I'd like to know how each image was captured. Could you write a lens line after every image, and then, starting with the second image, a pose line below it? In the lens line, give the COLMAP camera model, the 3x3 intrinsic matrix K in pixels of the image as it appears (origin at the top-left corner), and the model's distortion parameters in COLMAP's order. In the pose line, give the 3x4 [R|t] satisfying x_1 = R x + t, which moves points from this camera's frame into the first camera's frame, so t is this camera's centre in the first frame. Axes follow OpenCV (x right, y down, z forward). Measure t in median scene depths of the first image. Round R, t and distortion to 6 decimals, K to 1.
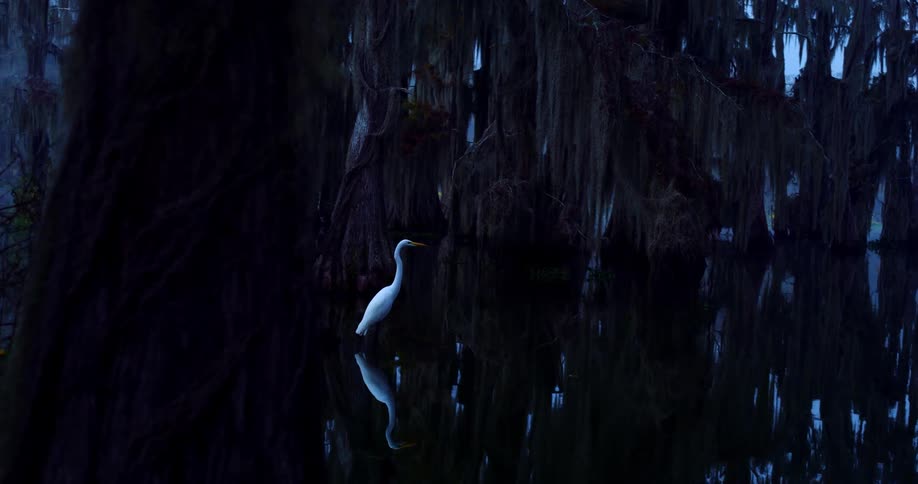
lens RADIAL K [[2298.7, 0, 459.0], [0, 2298.7, 242.0], [0, 0, 1]] dist [0.507627, -7.777196]
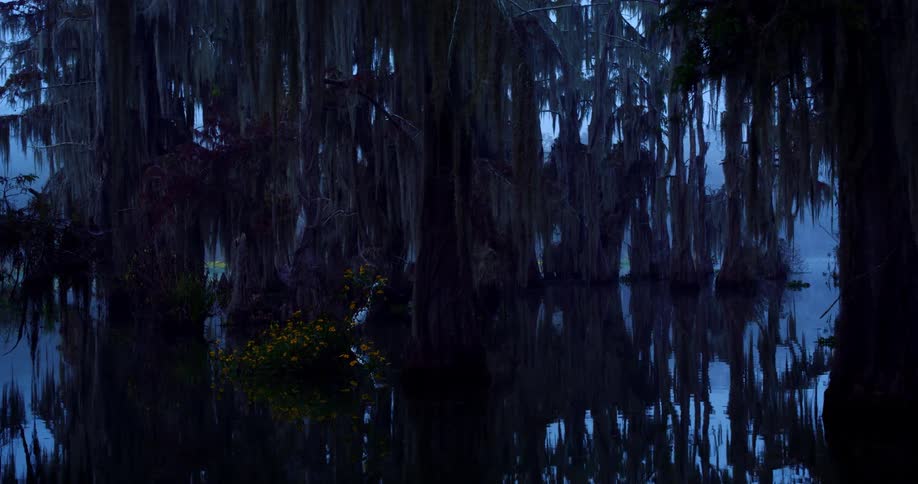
lens RADIAL K [[2298.7, 0, 459.0], [0, 2298.7, 242.0], [0, 0, 1]] dist [0.507627, -7.777196]
pose [[0.992351, -0.070277, 0.101496, -0.033040], [0.072933, 0.997079, -0.022695, 0.003314], [-0.099604, 0.029924, 0.994577, -0.222284]]
